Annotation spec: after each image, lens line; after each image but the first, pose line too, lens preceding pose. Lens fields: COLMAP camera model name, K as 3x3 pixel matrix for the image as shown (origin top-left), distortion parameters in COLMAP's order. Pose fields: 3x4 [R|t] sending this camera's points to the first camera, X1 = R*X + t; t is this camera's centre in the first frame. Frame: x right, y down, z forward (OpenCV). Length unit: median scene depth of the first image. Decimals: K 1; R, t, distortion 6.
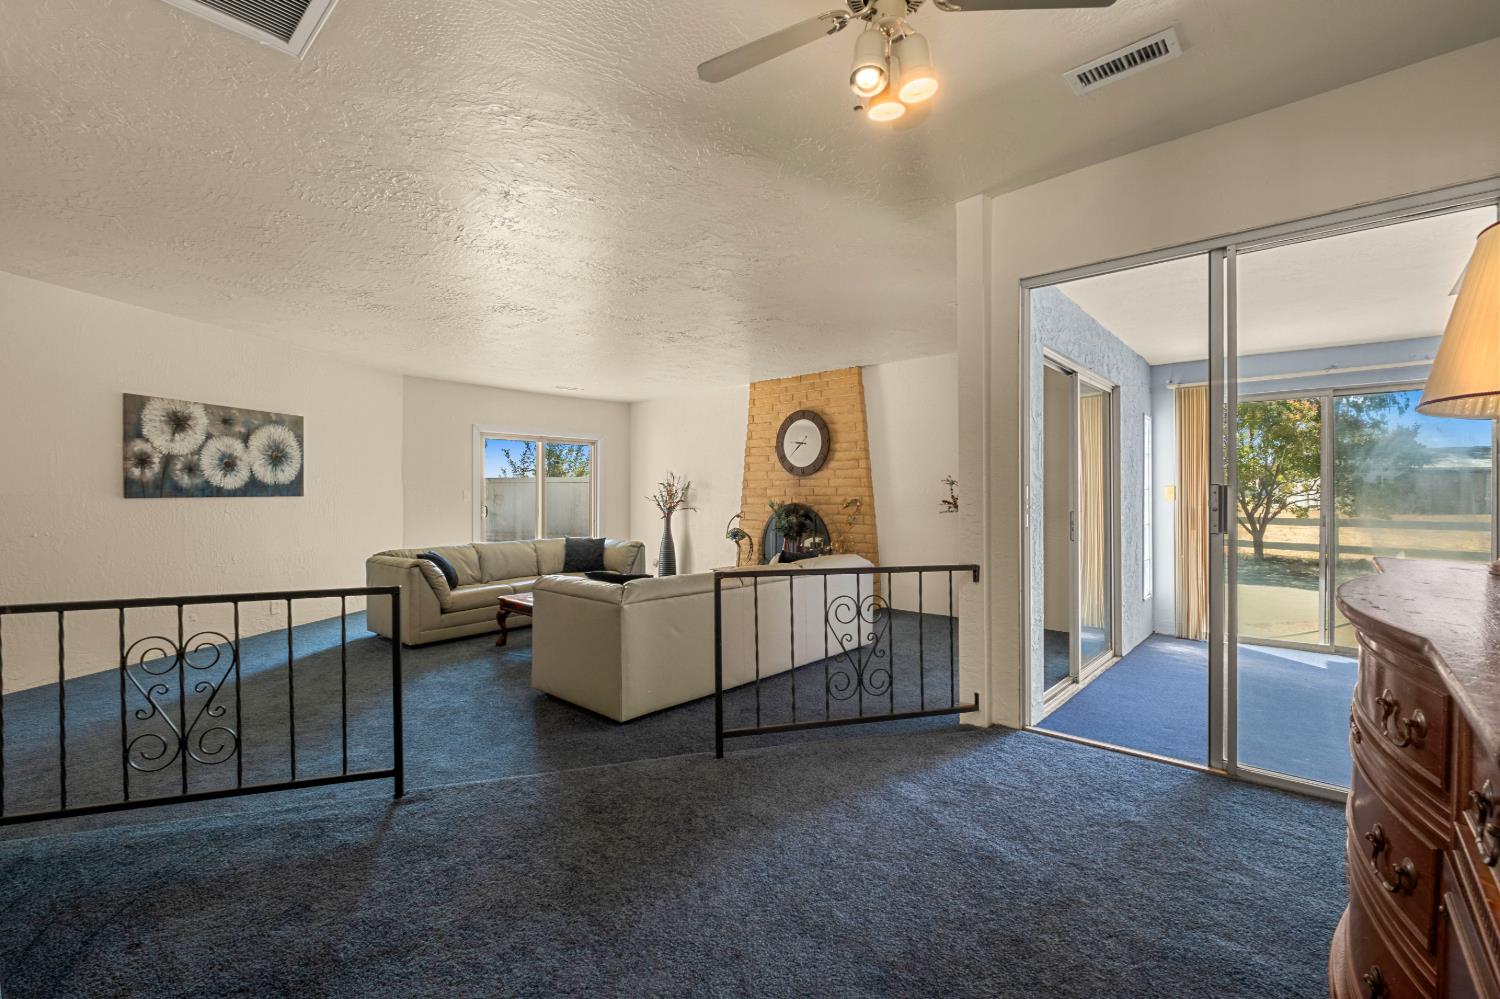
lens RADIAL K [[646.6, 0, 743.1], [0, 646.6, 500.4], [0, 0, 1]] dist [-0.001913, 0.000017]
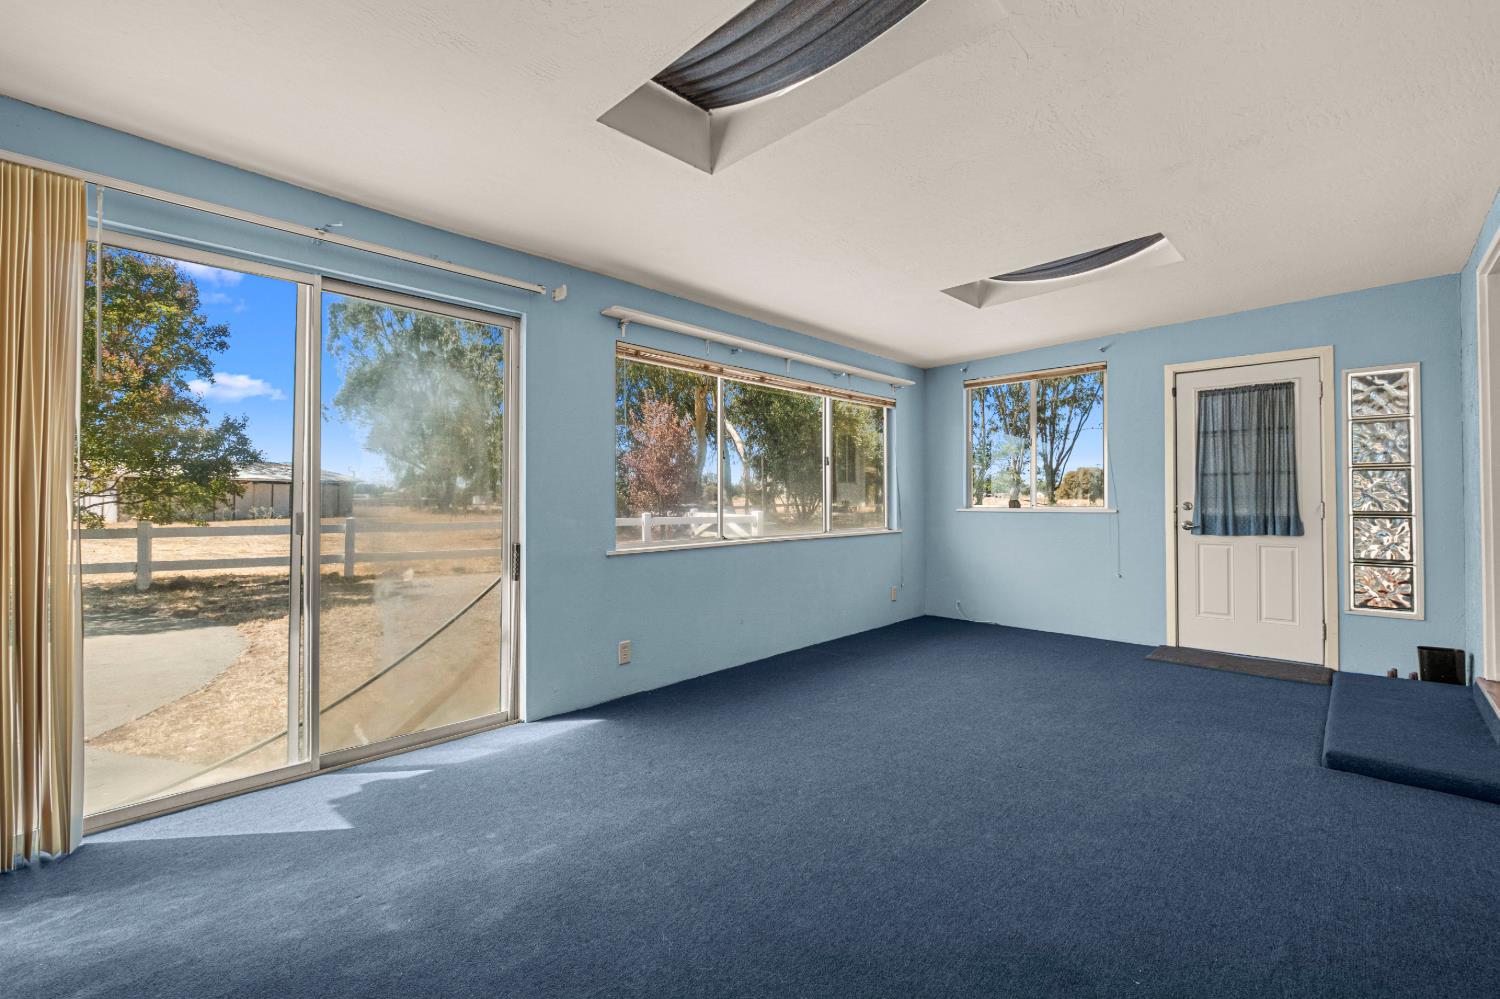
lens RADIAL K [[646.6, 0, 747.3], [0, 646.6, 496.4], [0, 0, 1]] dist [-0.001913, 0.000017]
pose [[0.015326, 0.016174, 0.999752, 0.159688], [0.018749, 0.999689, -0.016460, 0.017976], [-0.999707, 0.018996, 0.015018, 0.278179]]
